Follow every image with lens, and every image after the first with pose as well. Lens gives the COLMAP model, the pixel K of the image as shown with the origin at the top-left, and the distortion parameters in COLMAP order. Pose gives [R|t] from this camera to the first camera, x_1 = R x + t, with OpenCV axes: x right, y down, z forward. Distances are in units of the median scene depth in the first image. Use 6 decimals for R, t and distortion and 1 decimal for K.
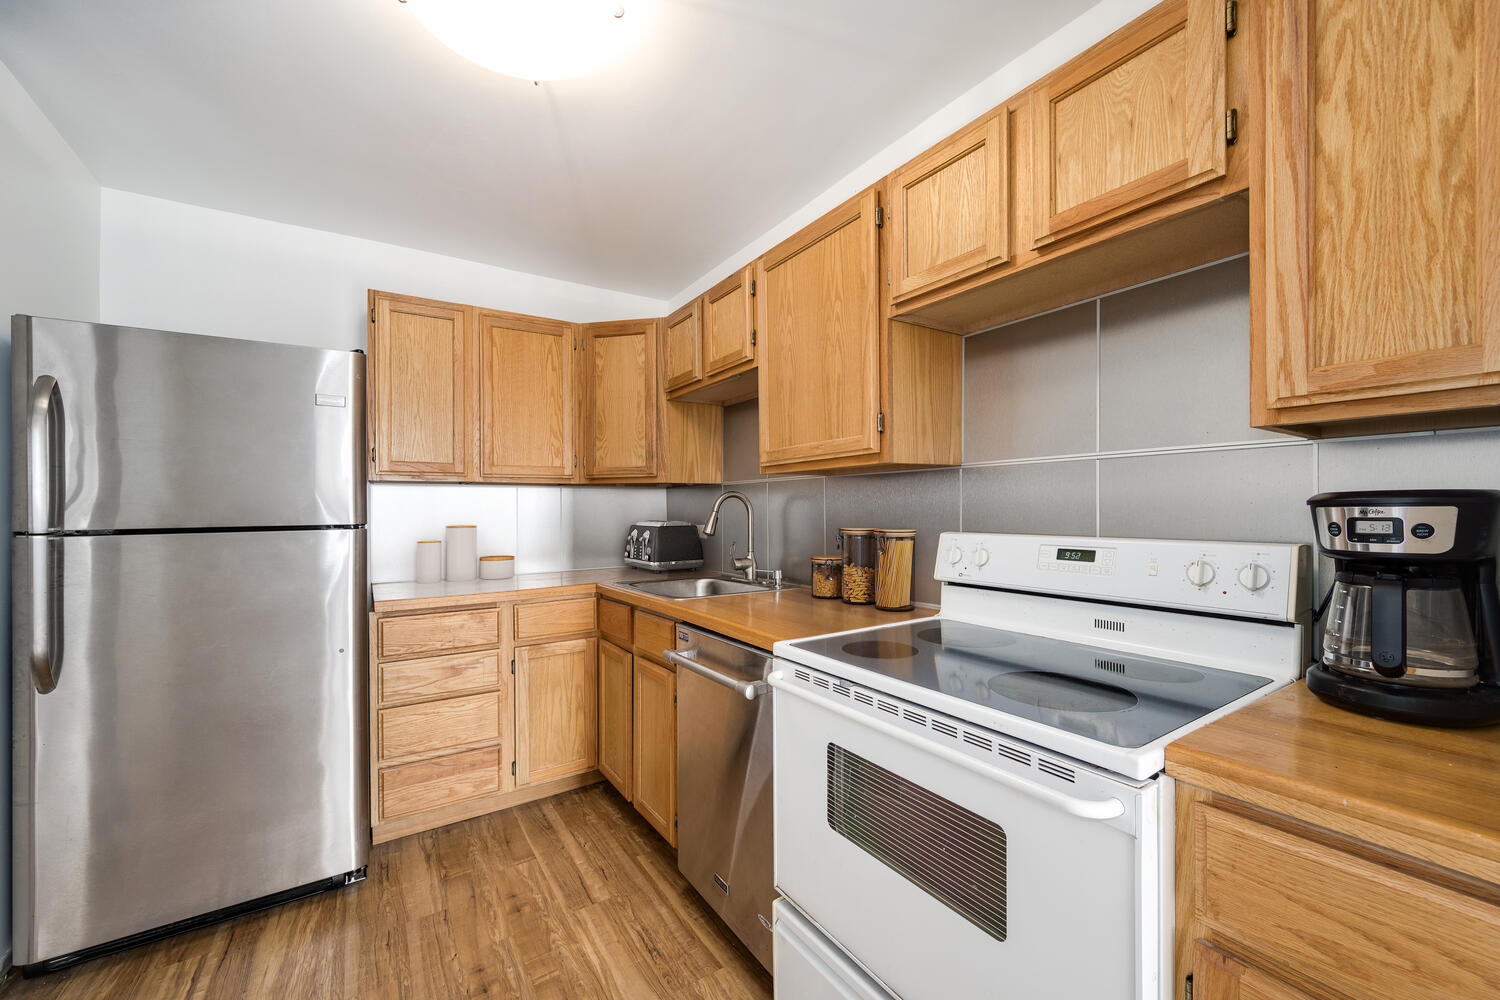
lens RADIAL K [[604.0, 0, 715.3], [0, 604.0, 504.8], [0, 0, 1]] dist [-0.009119, 0.000151]
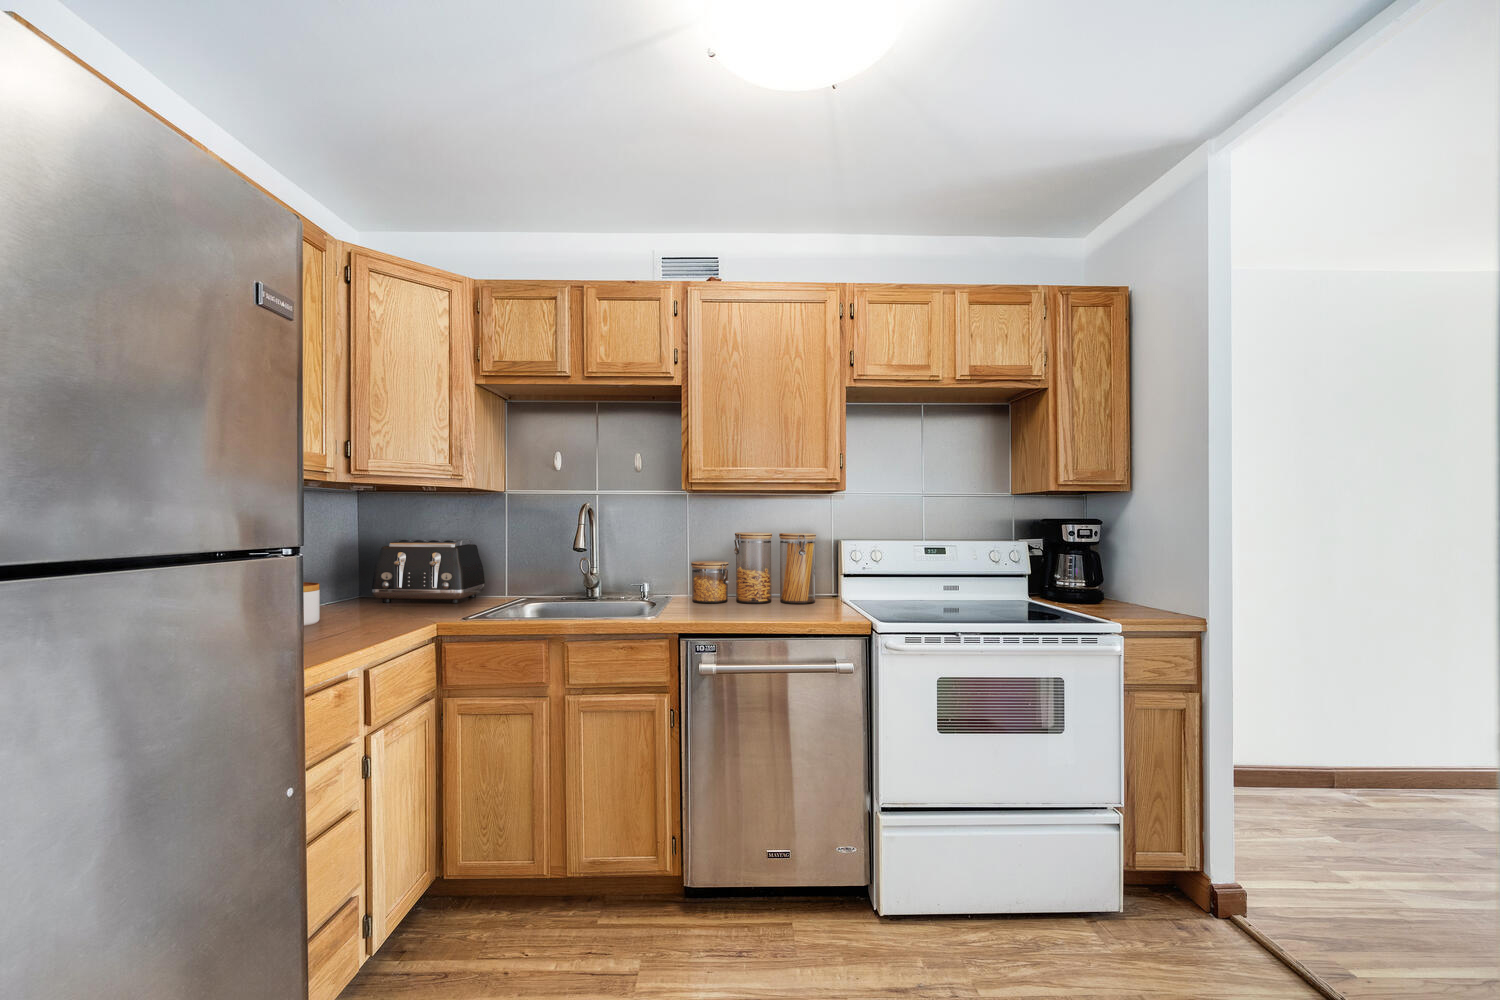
lens RADIAL K [[656.8, 0, 760.7], [0, 656.8, 501.3], [0, 0, 1]] dist [-0.000729, 0.000561]
pose [[0.484920, 0.029555, 0.874059, -0.894151], [-0.014606, 0.999563, -0.025696, -0.002297], [-0.874437, -0.000307, 0.485140, 0.349323]]
